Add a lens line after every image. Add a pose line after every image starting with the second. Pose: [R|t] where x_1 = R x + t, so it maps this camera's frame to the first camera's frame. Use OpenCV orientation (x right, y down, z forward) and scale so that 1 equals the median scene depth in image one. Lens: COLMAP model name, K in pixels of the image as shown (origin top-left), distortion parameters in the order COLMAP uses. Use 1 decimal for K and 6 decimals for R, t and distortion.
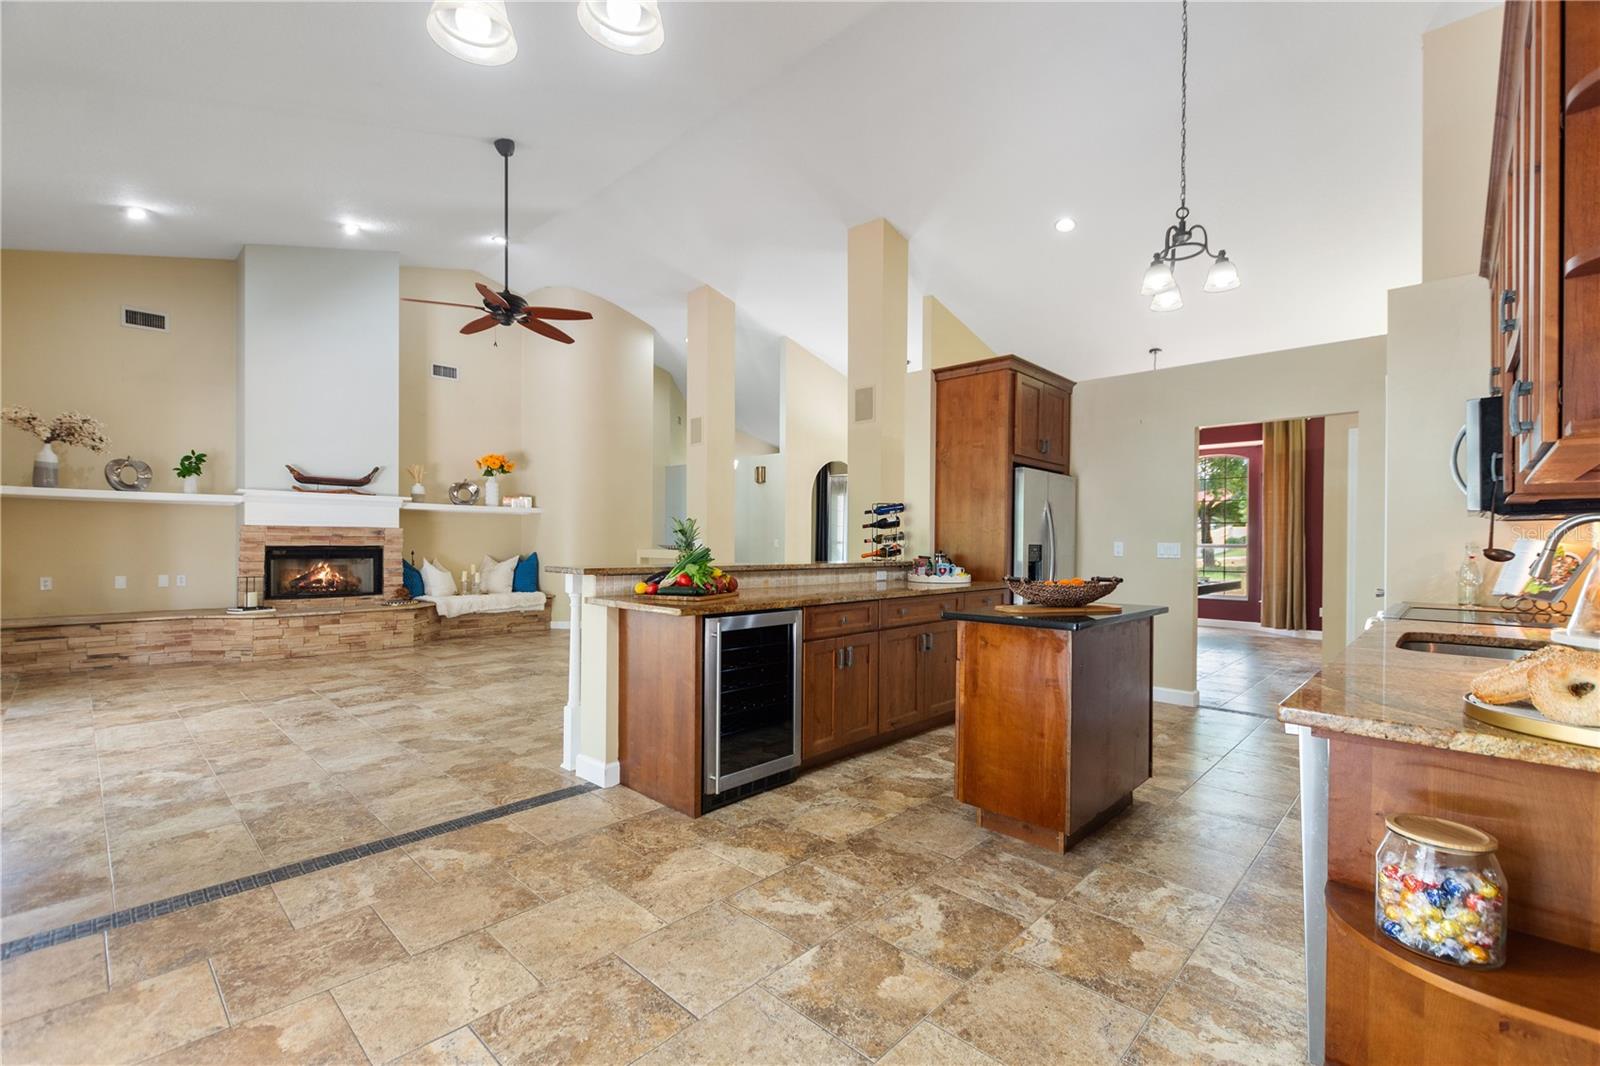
lens RADIAL K [[692.3, 0, 803.5], [0, 692.3, 544.0], [0, 0, 1]] dist [0.008180, -0.003669]
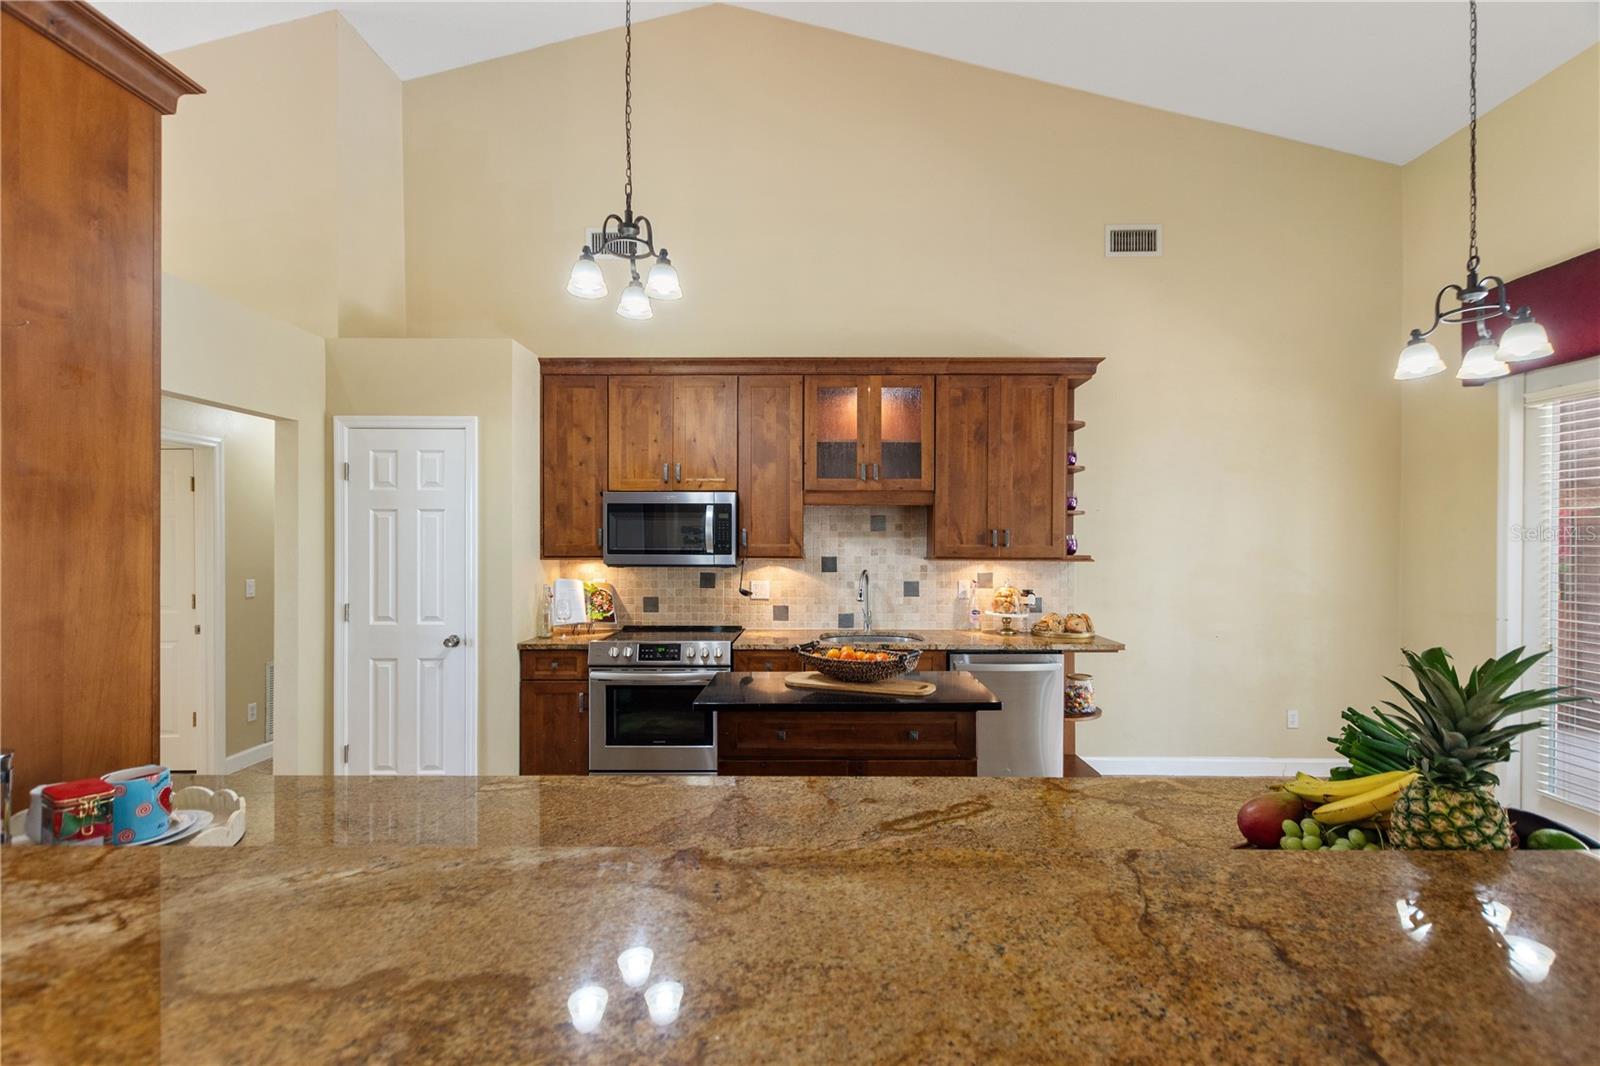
lens RADIAL K [[692.3, 0, 810.5], [0, 692.3, 540.9], [0, 0, 1]] dist [0.008180, -0.003669]
pose [[-0.681799, -0.006070, 0.731514, -0.153660], [-0.001483, 0.999975, 0.006916, -0.062256], [-0.731538, 0.003630, -0.681791, 1.071053]]
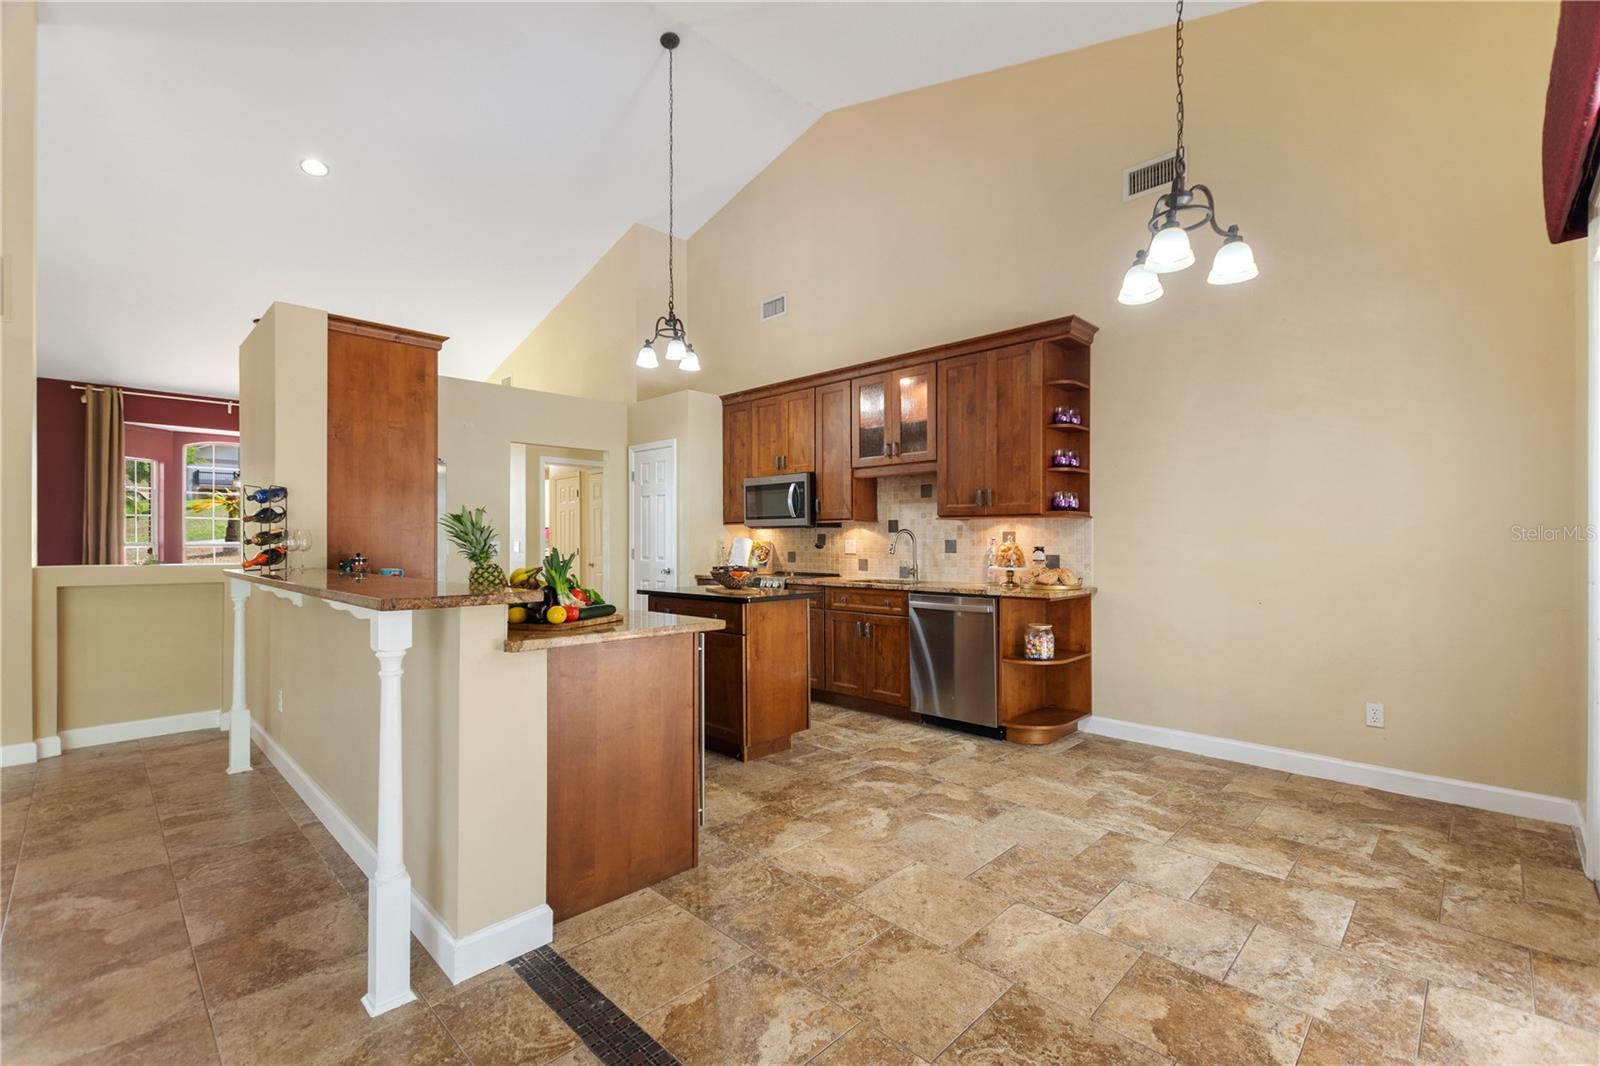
lens RADIAL K [[692.3, 0, 807.1], [0, 692.3, 539.4], [0, 0, 1]] dist [0.008180, -0.003669]
pose [[0.011894, -0.003807, 0.999922, -0.648475], [0.005556, 0.999978, 0.003741, -0.007032], [-0.999914, 0.005511, 0.011915, 0.544248]]
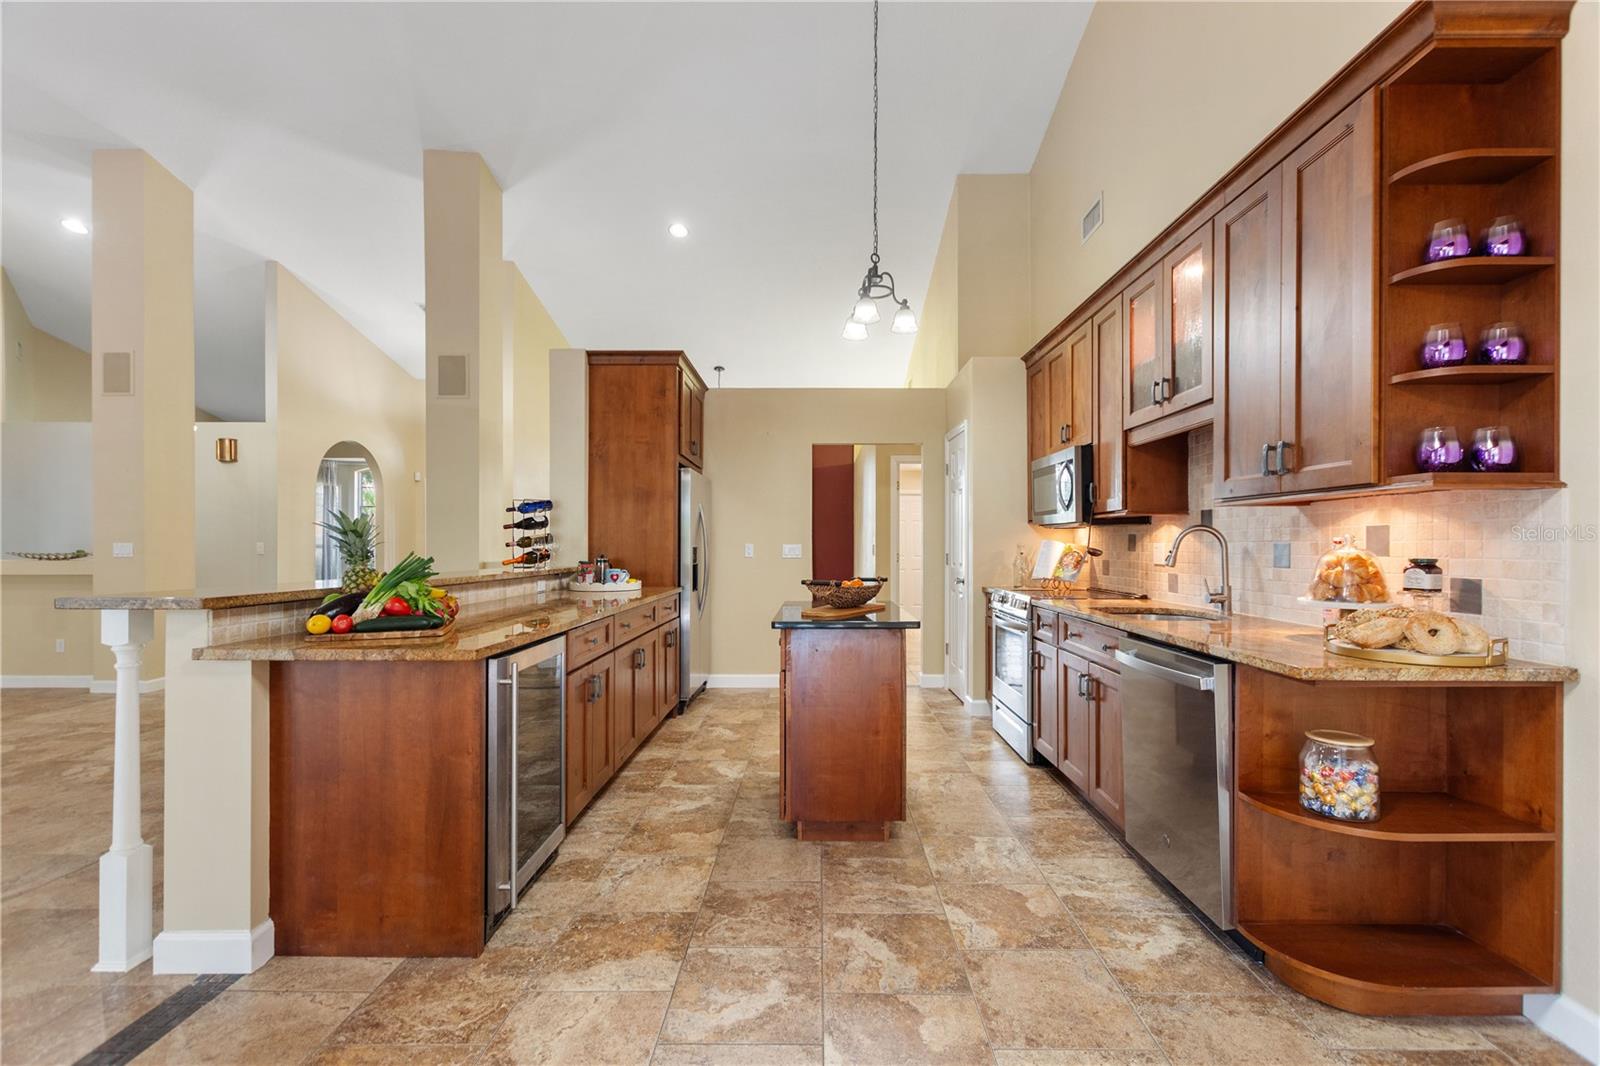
lens RADIAL K [[692.3, 0, 816.6], [0, 692.3, 546.7], [0, 0, 1]] dist [0.008180, -0.003669]
pose [[0.726282, -0.008506, 0.687345, -0.243350], [0.007315, 0.999962, 0.004646, -0.003692], [-0.687358, 0.001654, 0.726316, 0.177981]]
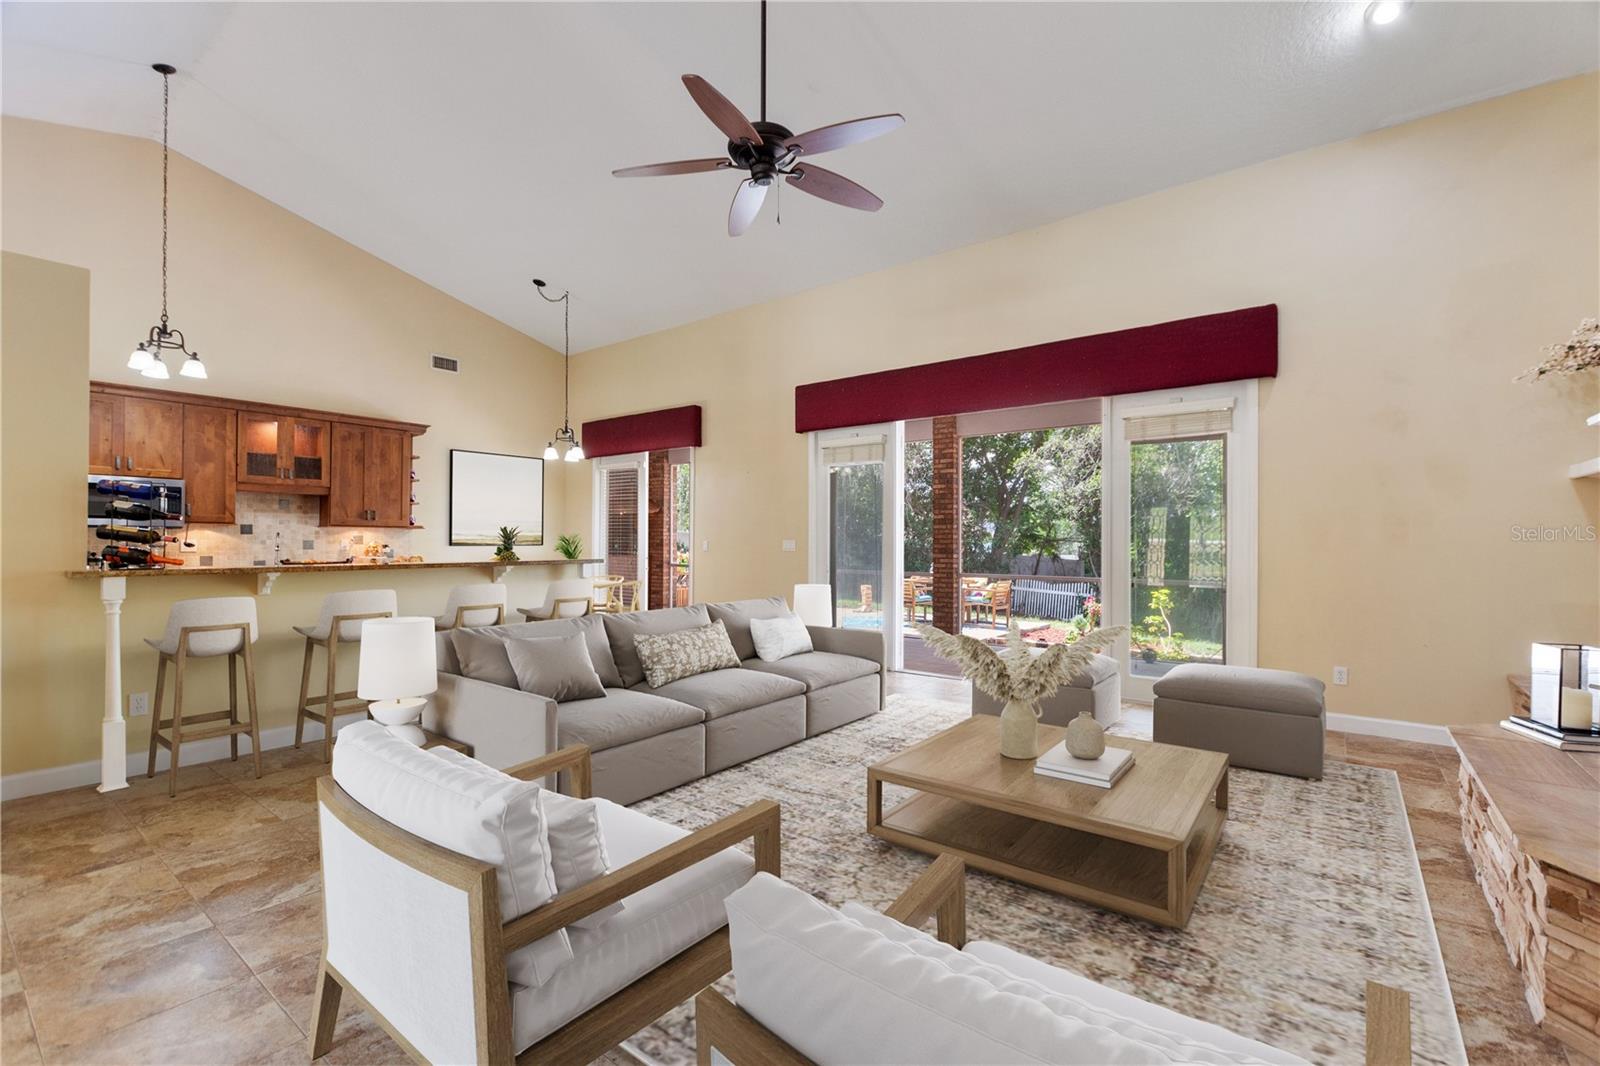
lens RADIAL K [[692.3, 0, 806.4], [0, 692.3, 539.4], [0, 0, 1]] dist [0.008180, -0.003669]
pose [[-0.994295, -0.008752, -0.106306, -0.508559], [-0.008637, 0.999962, -0.001541, -0.010487], [0.106316, -0.000614, -0.994332, 2.003721]]
